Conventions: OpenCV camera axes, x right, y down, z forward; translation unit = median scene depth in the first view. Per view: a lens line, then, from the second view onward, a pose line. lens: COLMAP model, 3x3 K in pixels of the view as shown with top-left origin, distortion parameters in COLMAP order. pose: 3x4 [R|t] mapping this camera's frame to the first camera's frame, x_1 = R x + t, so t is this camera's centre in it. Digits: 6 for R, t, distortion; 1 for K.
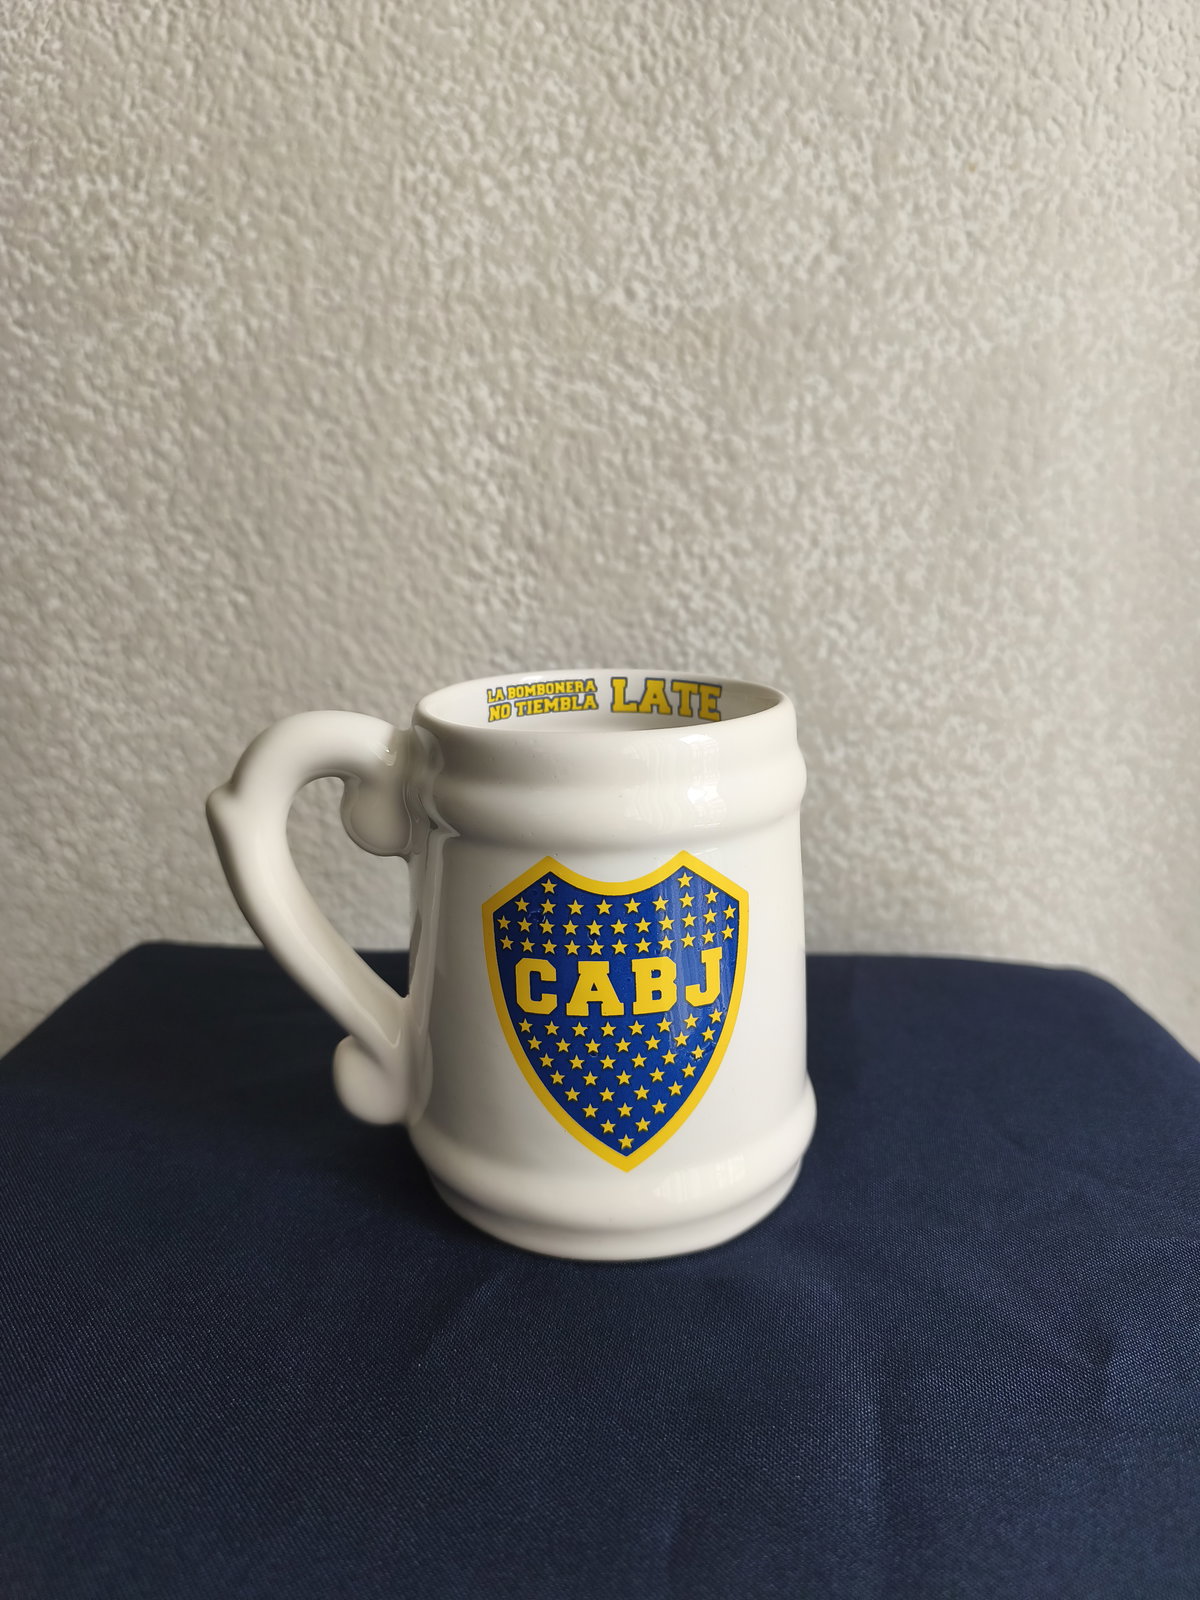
lens RADIAL K [[1079.4, 0, 594.9], [0, 1079.4, 808.0], [0, 0, 1]] dist [-0.035338, -0.000631]
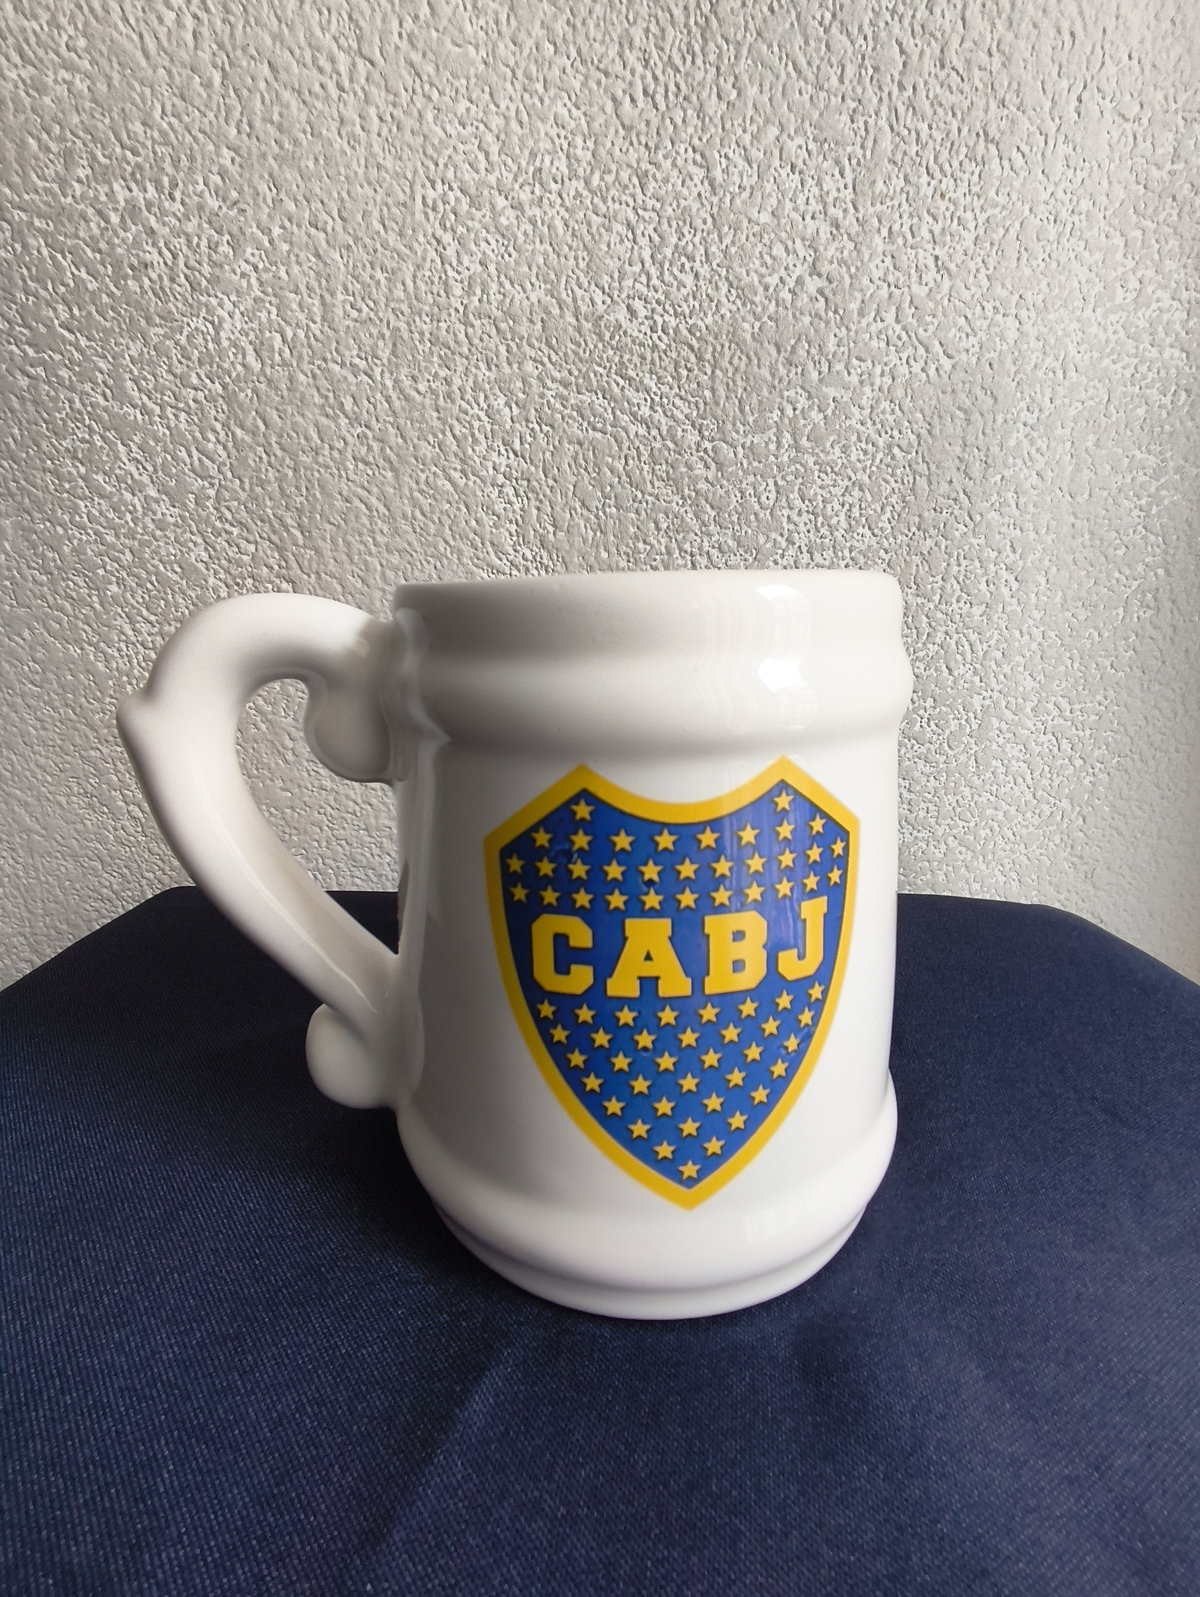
lens RADIAL K [[713.1, 0, 670.6], [0, 713.1, 826.2], [0, 0, 1]] dist [0.004233, 0.000912]
pose [[0.992629, 0.001683, 0.121177, -0.017632], [-0.007480, 0.998848, 0.047400, 0.025844], [-0.120958, -0.047957, 0.991498, 0.231321]]
